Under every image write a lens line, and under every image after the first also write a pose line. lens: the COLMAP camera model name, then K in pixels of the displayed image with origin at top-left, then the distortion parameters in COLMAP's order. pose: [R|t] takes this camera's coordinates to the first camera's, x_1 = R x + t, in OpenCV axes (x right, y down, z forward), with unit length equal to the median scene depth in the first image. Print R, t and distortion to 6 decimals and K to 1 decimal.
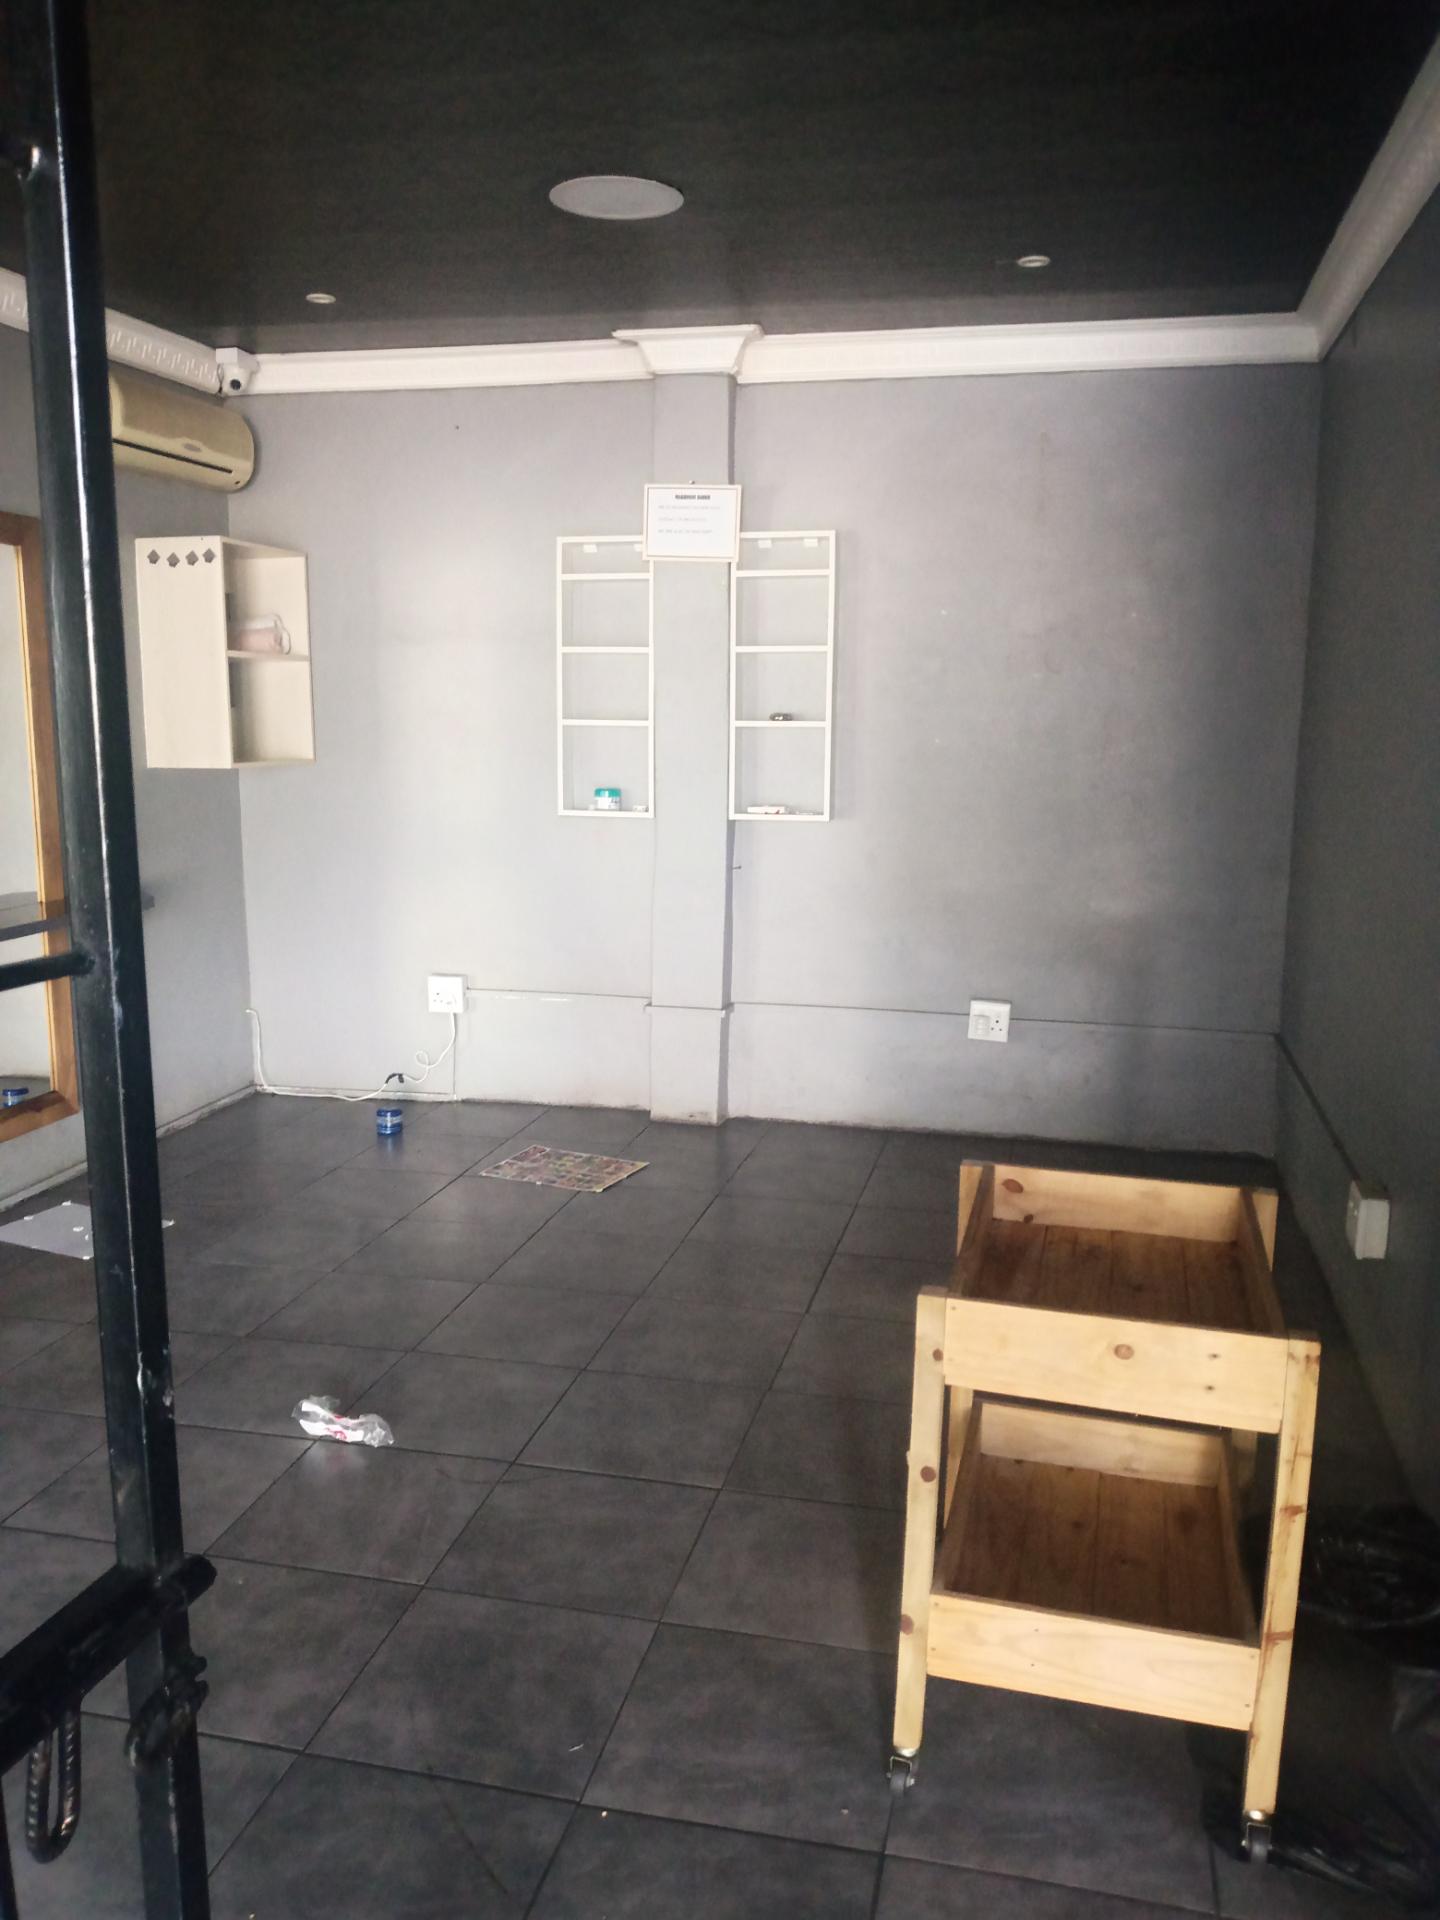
lens RADIAL K [[1496.2, 0, 720.0], [0, 1496.2, 960.0], [0, 0, 1]] dist [0.005533, 0.002173]
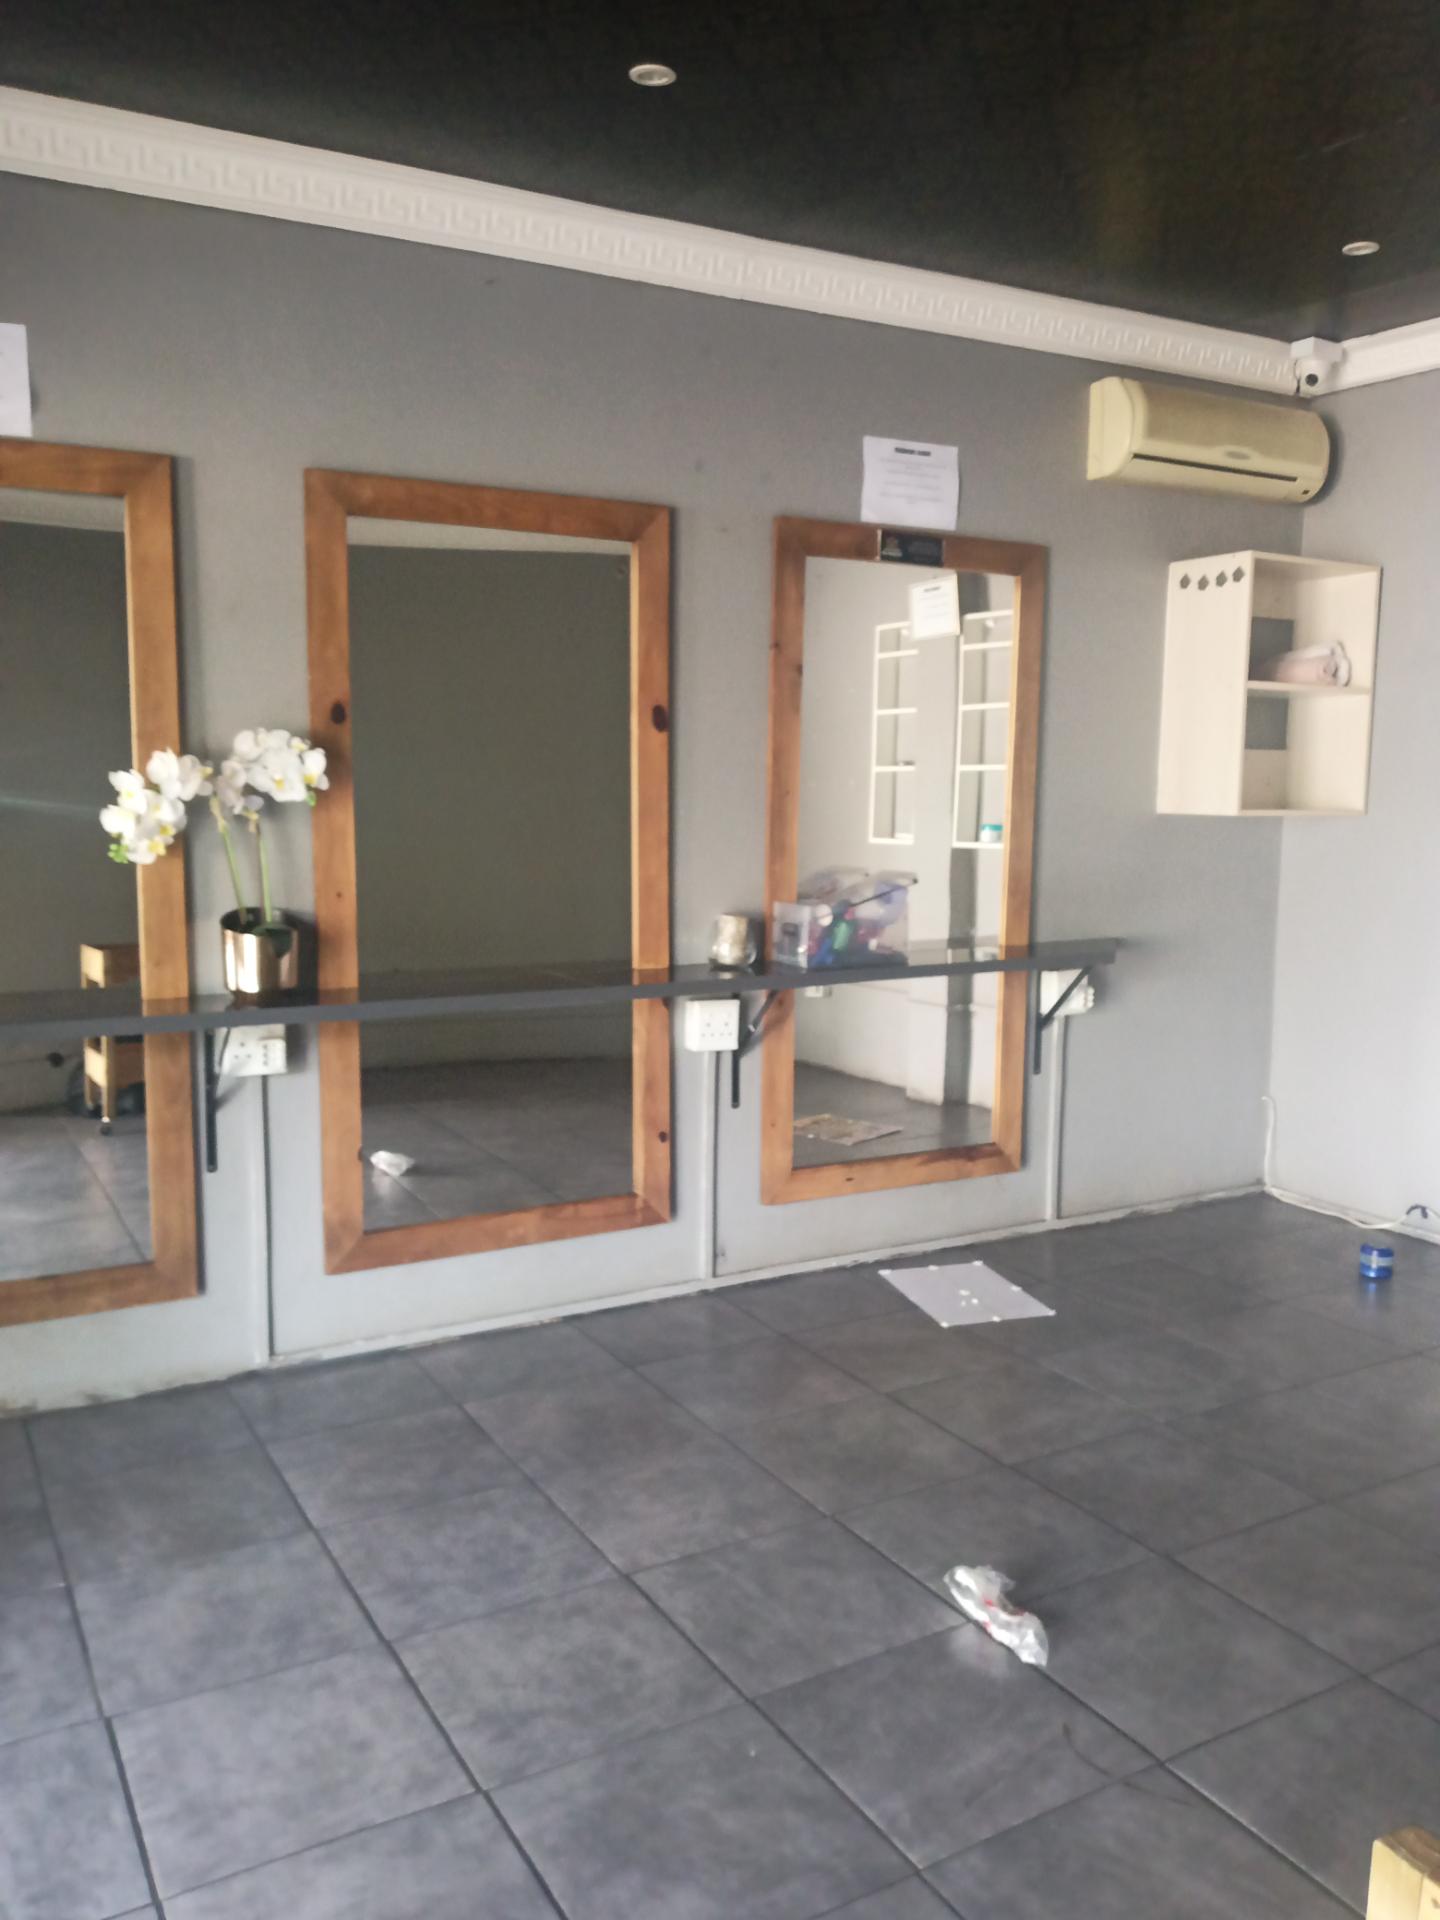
lens RADIAL K [[1517.0, 0, 720.0], [0, 1517.0, 960.0], [0, 0, 1]] dist [0.031915, -0.096167]
pose [[0.682712, 0.099301, -0.723908, 0.112799], [-0.134063, 0.990927, 0.009496, -0.012688], [0.718283, 0.090567, 0.689831, 0.175831]]
